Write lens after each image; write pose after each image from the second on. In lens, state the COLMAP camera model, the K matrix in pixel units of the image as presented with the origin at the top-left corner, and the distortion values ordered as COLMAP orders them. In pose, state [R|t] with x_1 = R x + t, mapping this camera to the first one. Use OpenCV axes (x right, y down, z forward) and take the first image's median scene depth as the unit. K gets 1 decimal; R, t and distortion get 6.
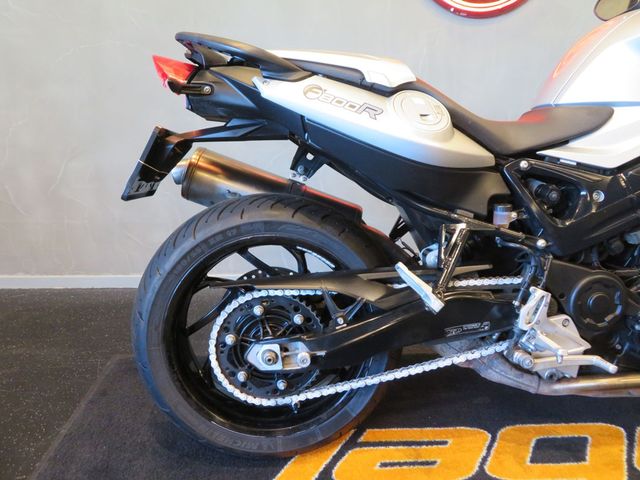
lens RADIAL K [[462.4, 0, 320.0], [0, 462.4, 240.0], [0, 0, 1]] dist [-0.004279, 0.005106]
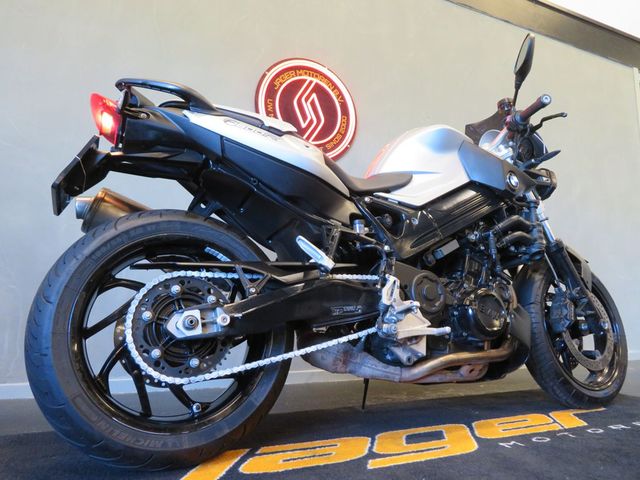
lens RADIAL K [[458.7, 0, 324.3], [0, 458.7, 241.0], [0, 0, 1]] dist [-0.008173, -0.001272]
pose [[0.920936, 0.059565, 0.385135, -0.231265], [0.111125, 0.907086, -0.406012, 0.522897], [-0.373535, 0.416709, 0.828749, -0.093524]]
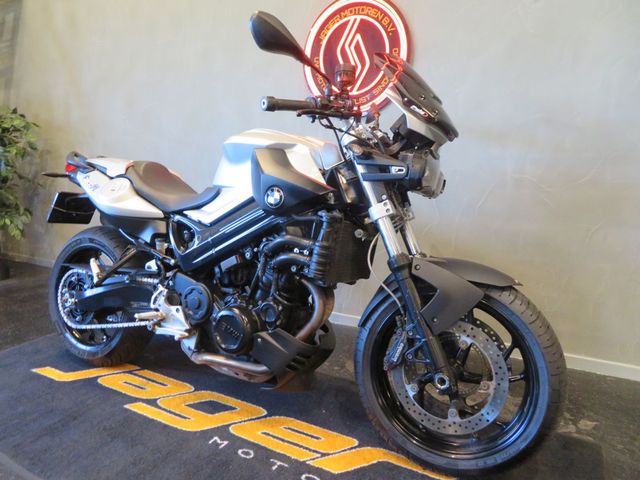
lens RADIAL K [[467.3, 0, 325.9], [0, 467.3, 240.4], [0, 0, 1]] dist [-0.005362, -0.000816]
pose [[0.844187, 0.087230, -0.528904, 1.877800], [-0.155879, 0.983980, -0.086516, -0.011600], [0.512884, 0.155481, 0.844260, -0.216358]]
